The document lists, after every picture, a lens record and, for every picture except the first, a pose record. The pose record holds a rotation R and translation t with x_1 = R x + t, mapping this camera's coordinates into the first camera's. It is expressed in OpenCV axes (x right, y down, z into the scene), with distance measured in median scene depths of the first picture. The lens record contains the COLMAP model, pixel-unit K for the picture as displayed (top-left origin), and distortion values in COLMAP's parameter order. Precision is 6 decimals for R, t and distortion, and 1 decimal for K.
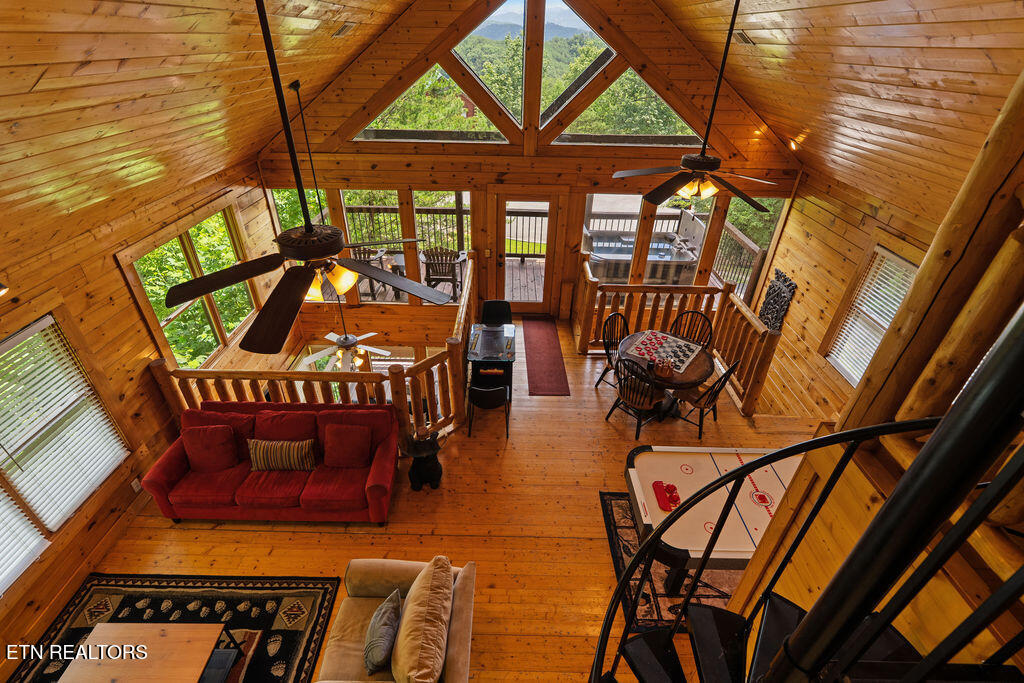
lens RADIAL K [[467.6, 0, 504.1], [0, 467.6, 344.6], [0, 0, 1]] dist [-0.001015, 0.000113]
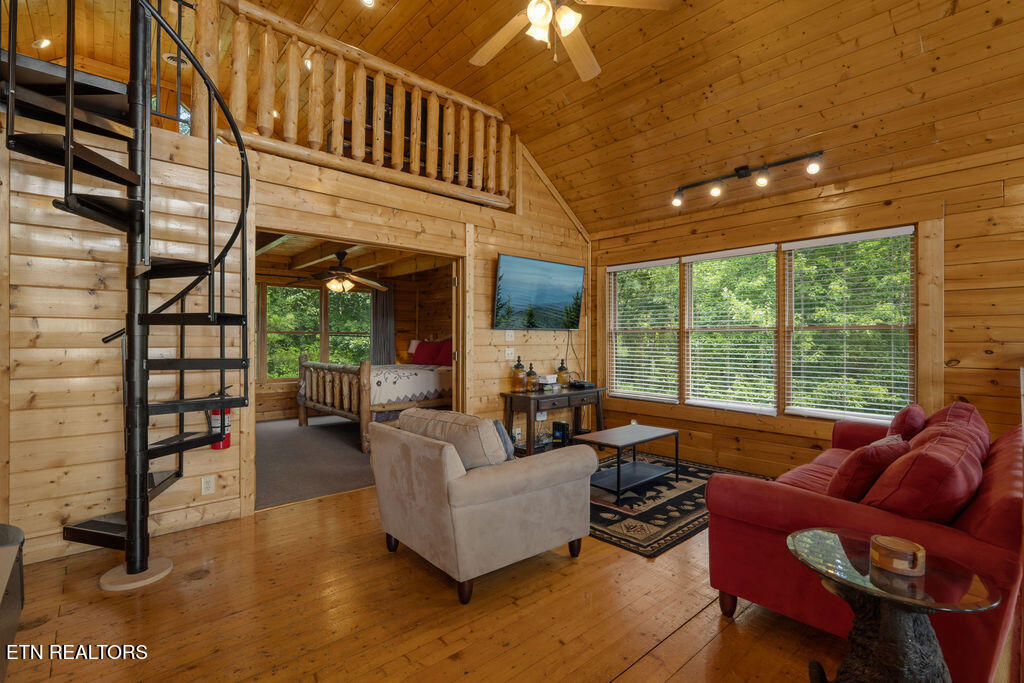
lens RADIAL K [[466.4, 0, 511.8], [0, 466.4, 336.8], [0, 0, 1]] dist [-0.006250, 0.001355]
pose [[-0.740304, -0.016965, -0.672058, 0.148833], [-0.374066, 0.841031, 0.390821, 0.033754], [0.558591, 0.540721, -0.628965, 0.699407]]
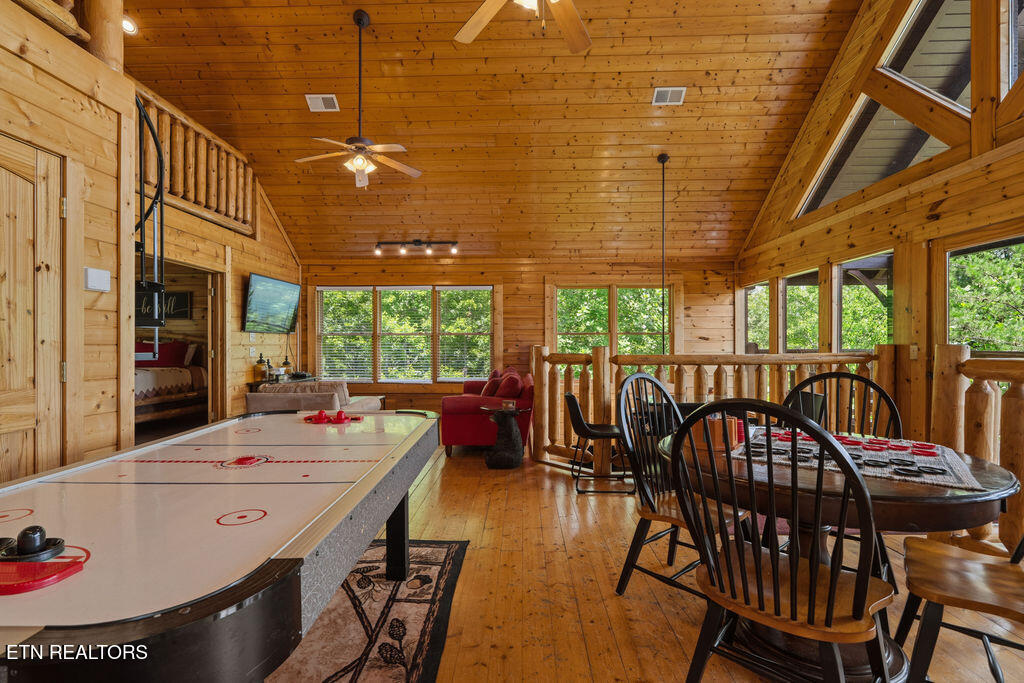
lens RADIAL K [[470.2, 0, 509.4], [0, 470.2, 344.9], [0, 0, 1]] dist [0.003228, 0.001053]
pose [[-0.011323, -0.009094, -0.999895, 0.586305], [-0.541208, 0.840888, -0.001519, 0.061101], [0.840813, 0.541133, -0.014443, 0.681525]]
